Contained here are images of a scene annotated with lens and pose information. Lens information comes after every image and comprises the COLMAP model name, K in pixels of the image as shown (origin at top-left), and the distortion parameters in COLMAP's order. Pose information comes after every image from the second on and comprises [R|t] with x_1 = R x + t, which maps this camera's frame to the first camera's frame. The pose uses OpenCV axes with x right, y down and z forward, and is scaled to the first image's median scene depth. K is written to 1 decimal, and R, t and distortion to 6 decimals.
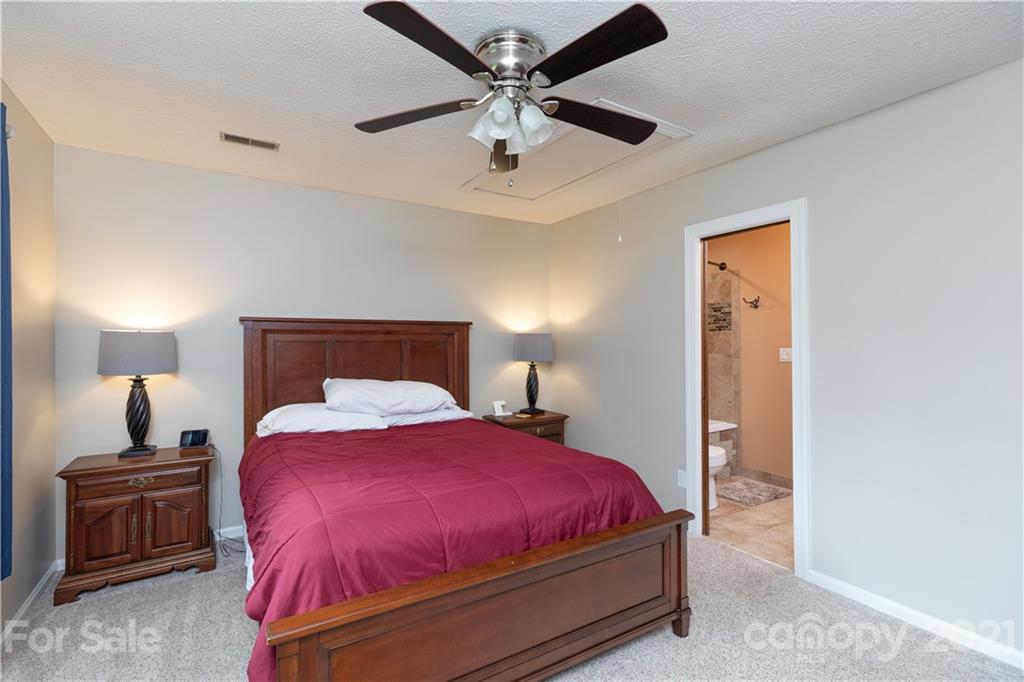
lens RADIAL K [[457.7, 0, 509.9], [0, 457.7, 334.8], [0, 0, 1]] dist [0.000742, 0.000142]
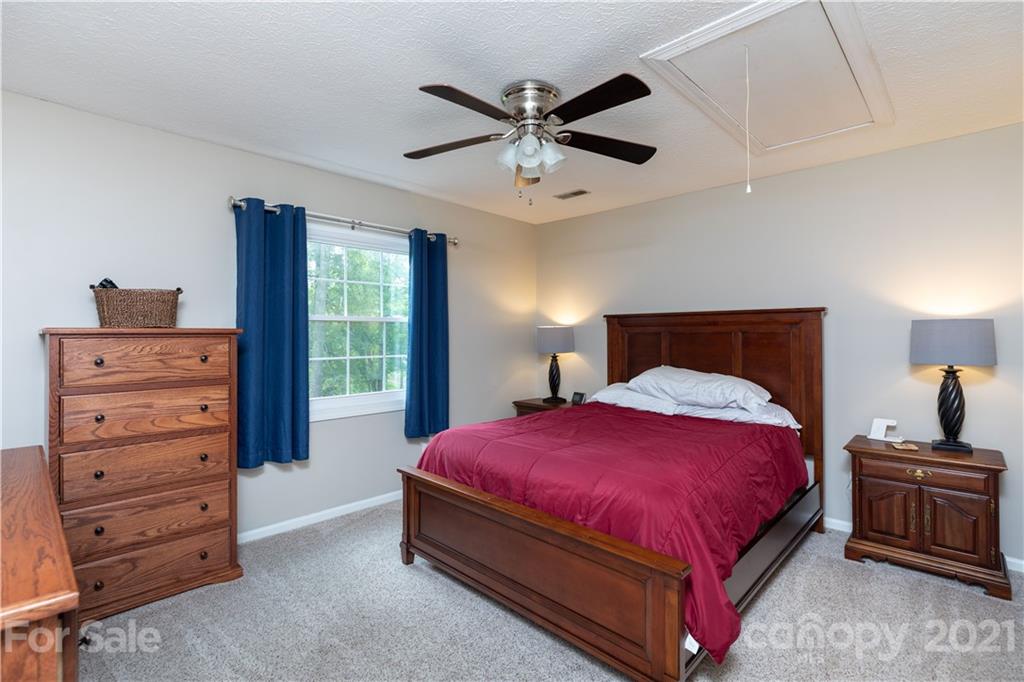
lens RADIAL K [[487.6, 0, 513.5], [0, 487.6, 348.7], [0, 0, 1]] dist [-0.020976, 0.000007]
pose [[0.219711, 0.032950, -0.975008, 0.746749], [0.025381, 0.998898, 0.039476, -0.004135], [0.975235, -0.033420, 0.218633, 0.403626]]
